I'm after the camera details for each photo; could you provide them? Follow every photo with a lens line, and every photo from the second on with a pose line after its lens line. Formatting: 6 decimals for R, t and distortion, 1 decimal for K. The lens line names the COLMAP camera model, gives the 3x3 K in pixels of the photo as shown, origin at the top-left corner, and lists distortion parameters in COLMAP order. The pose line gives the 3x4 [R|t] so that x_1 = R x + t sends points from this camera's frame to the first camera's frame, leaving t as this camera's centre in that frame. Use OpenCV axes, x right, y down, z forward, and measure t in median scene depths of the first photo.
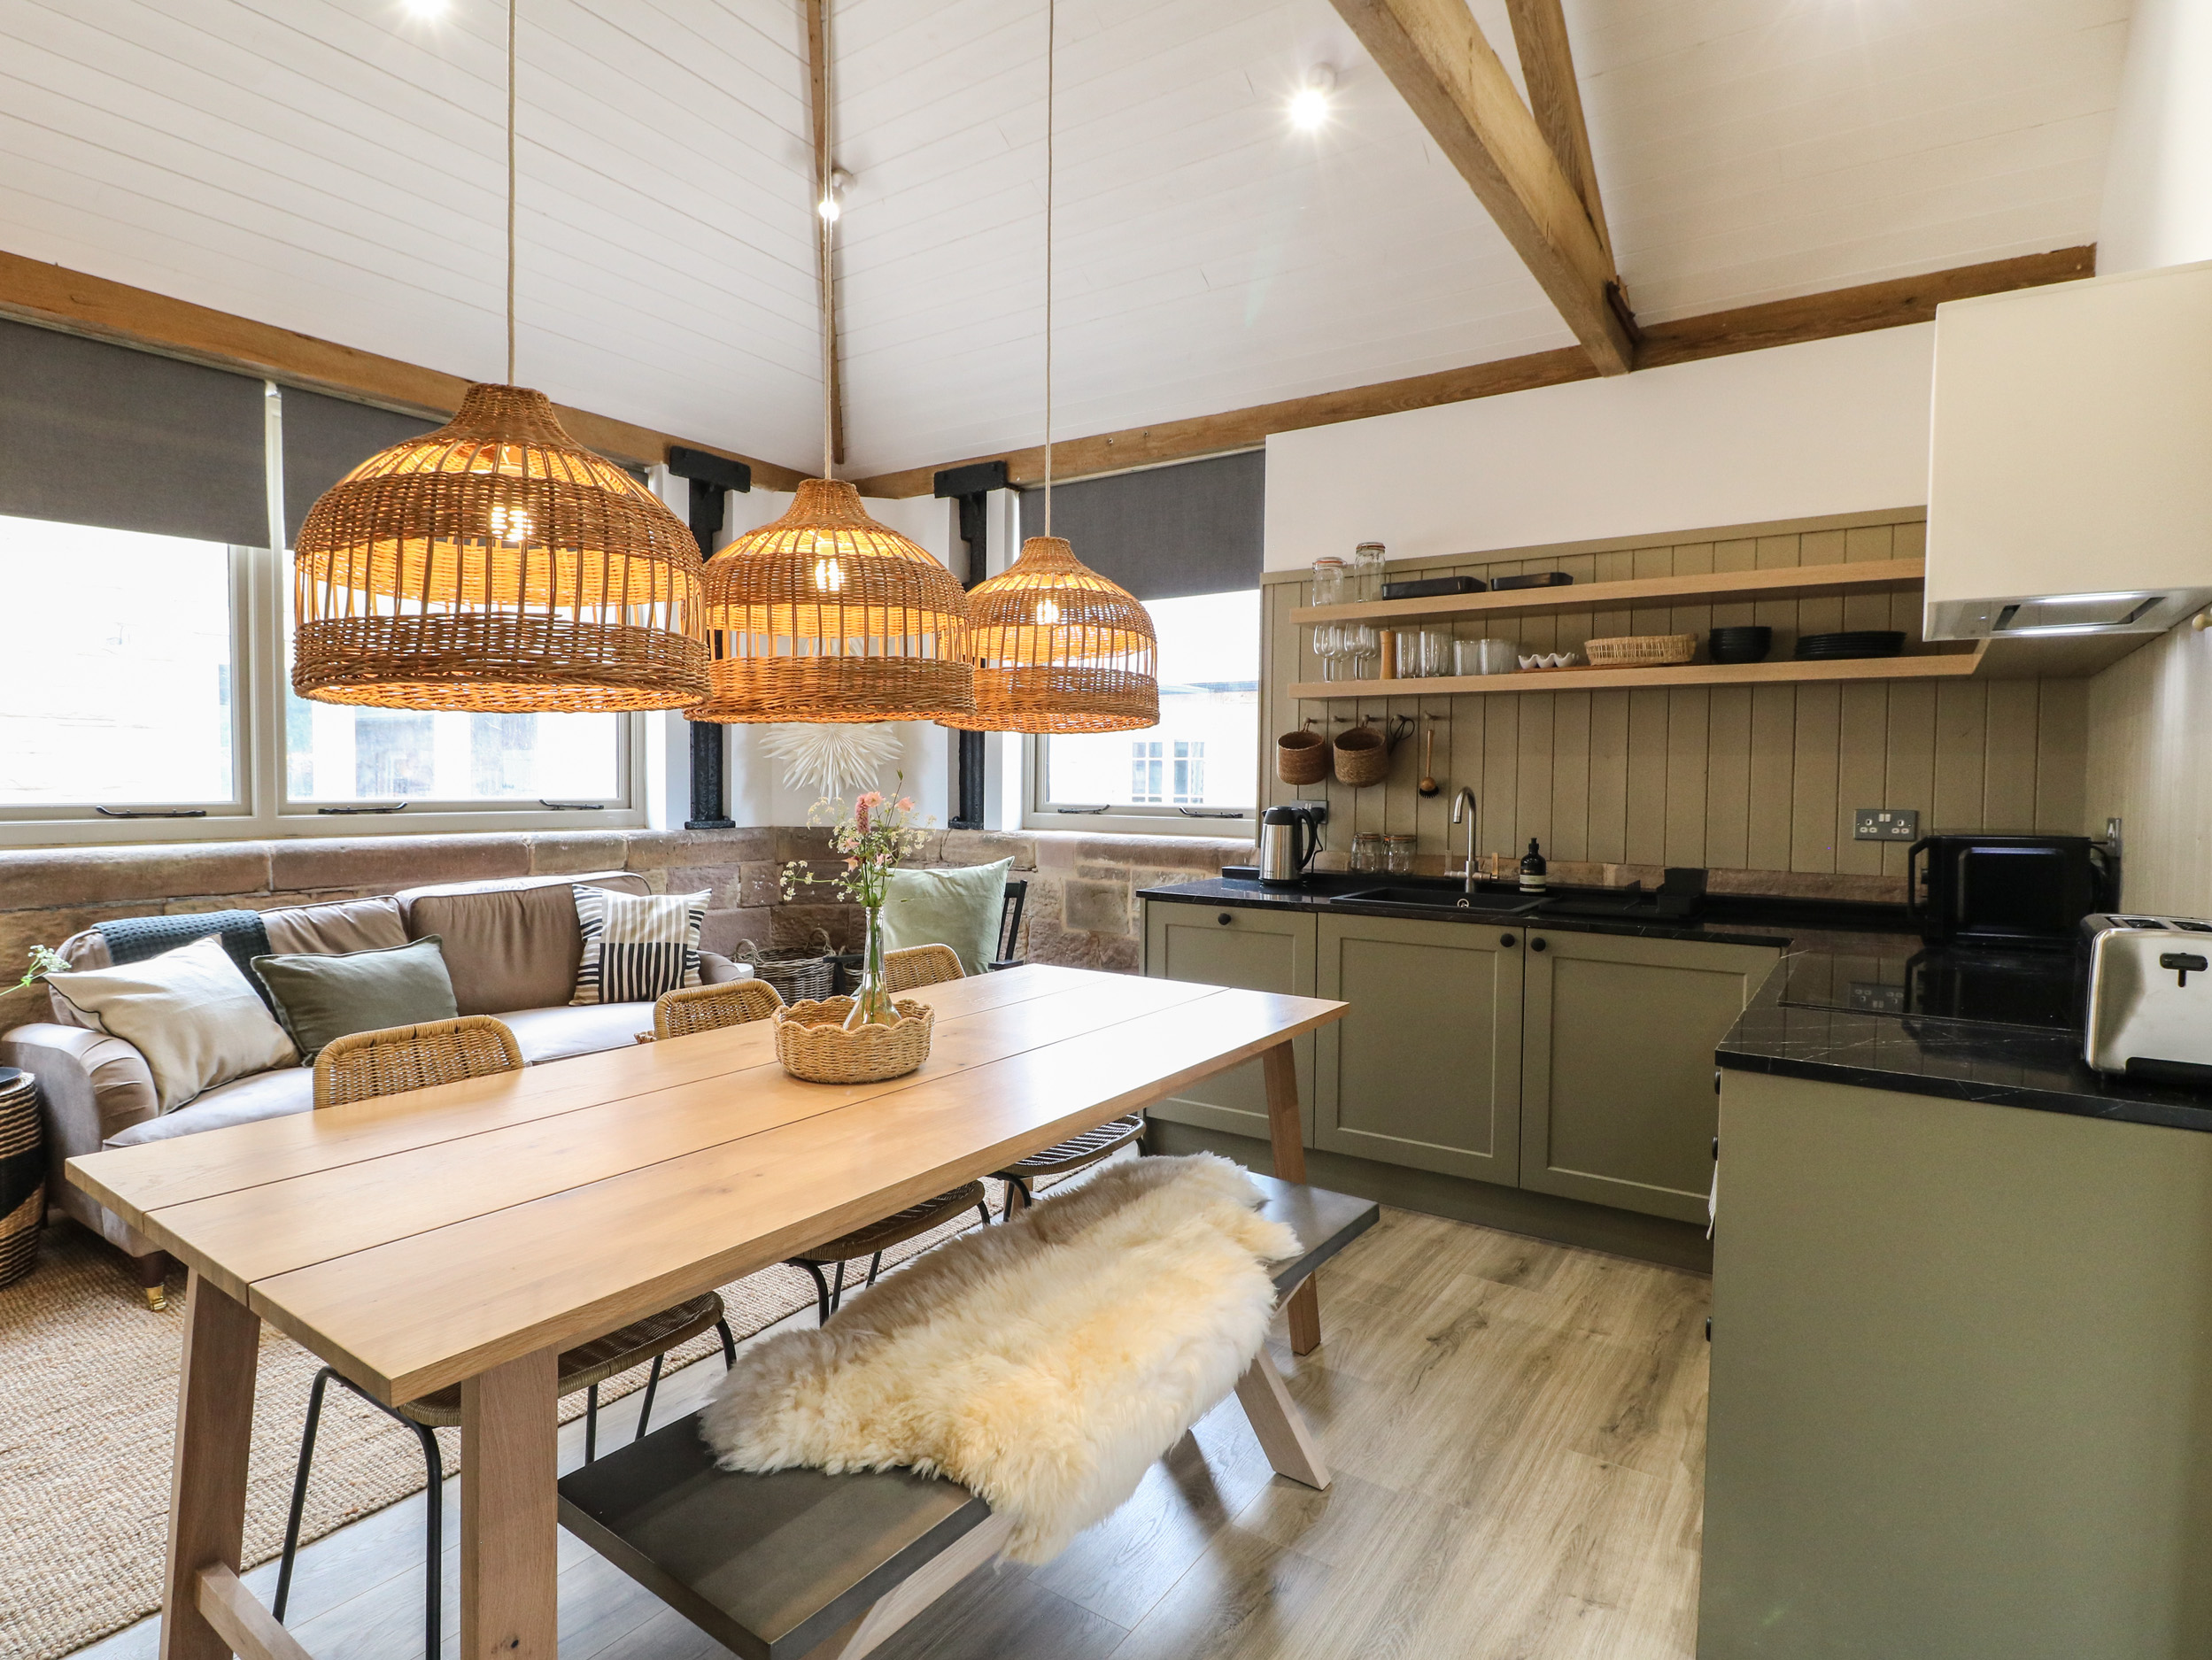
lens RADIAL K [[1164.6, 0, 1099.3], [0, 1164.6, 825.5], [0, 0, 1]] dist [0.000500, -0.013798]
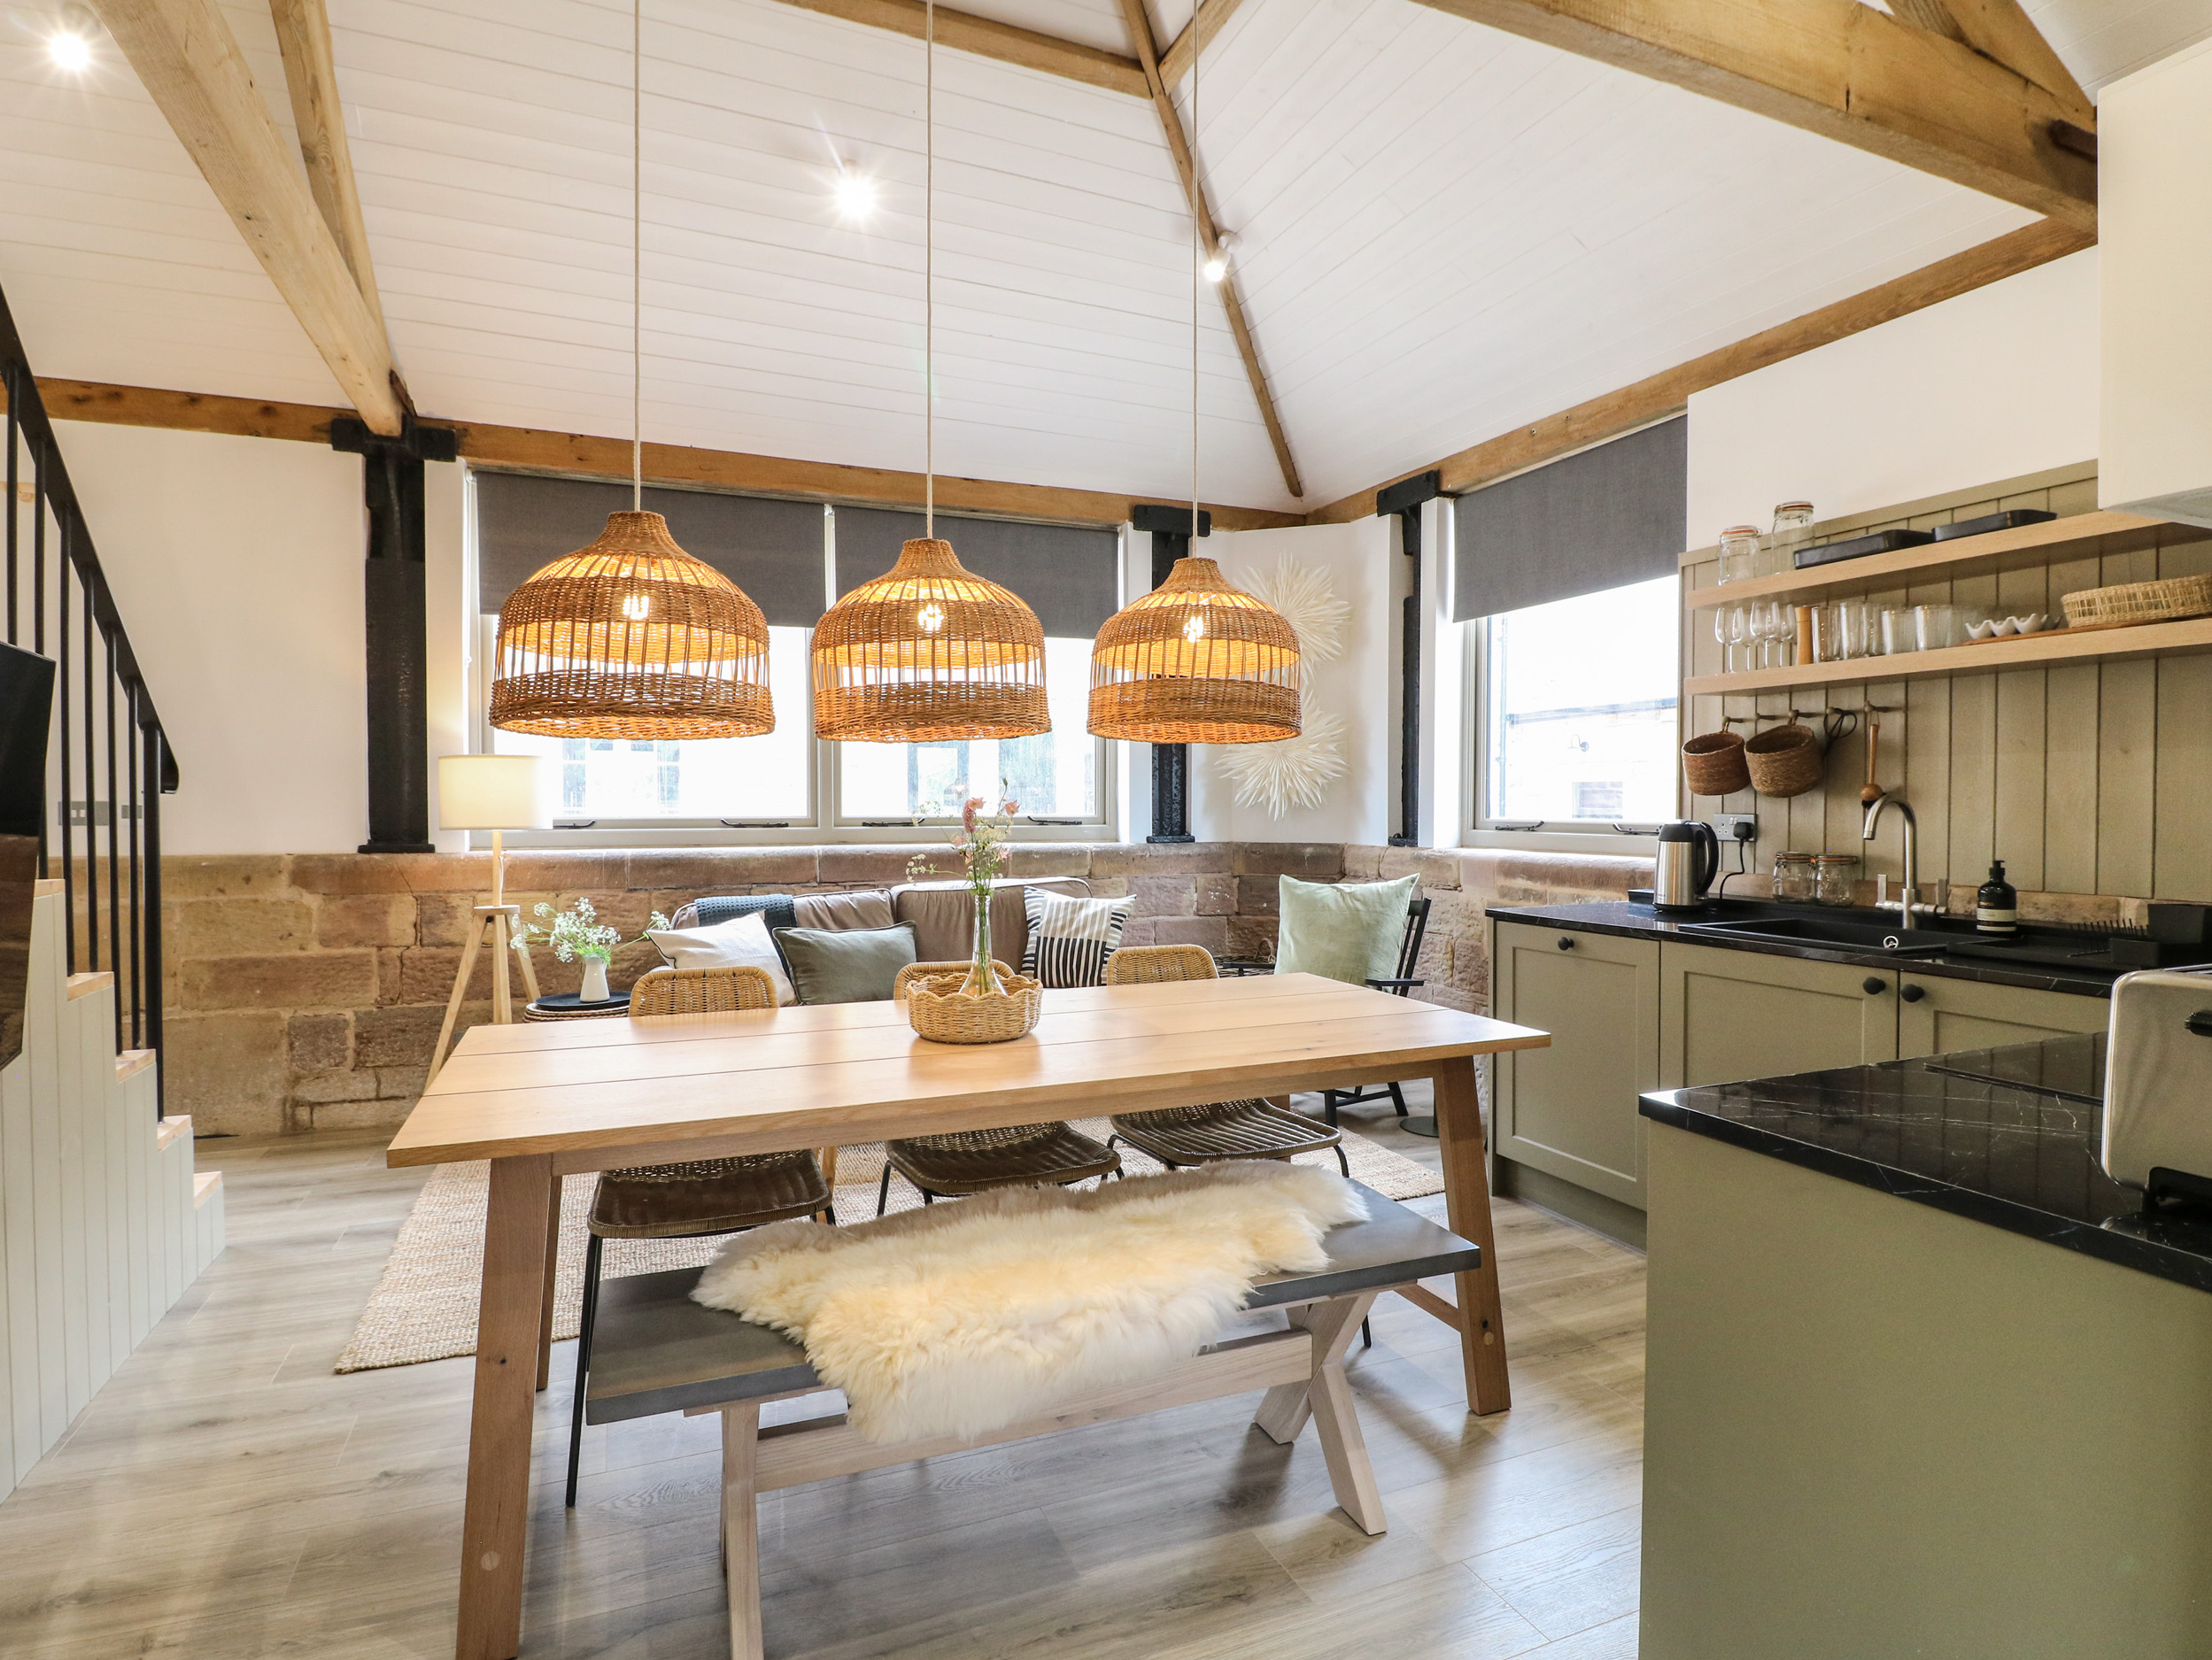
lens RADIAL K [[1164.6, 0, 1099.3], [0, 1164.6, 825.5], [0, 0, 1]] dist [0.000500, -0.013798]
pose [[0.839389, 0.002195, -0.543527, 0.265071], [-0.014507, 0.999726, -0.018367, 0.009556], [0.543338, 0.023302, 0.839191, 0.040735]]
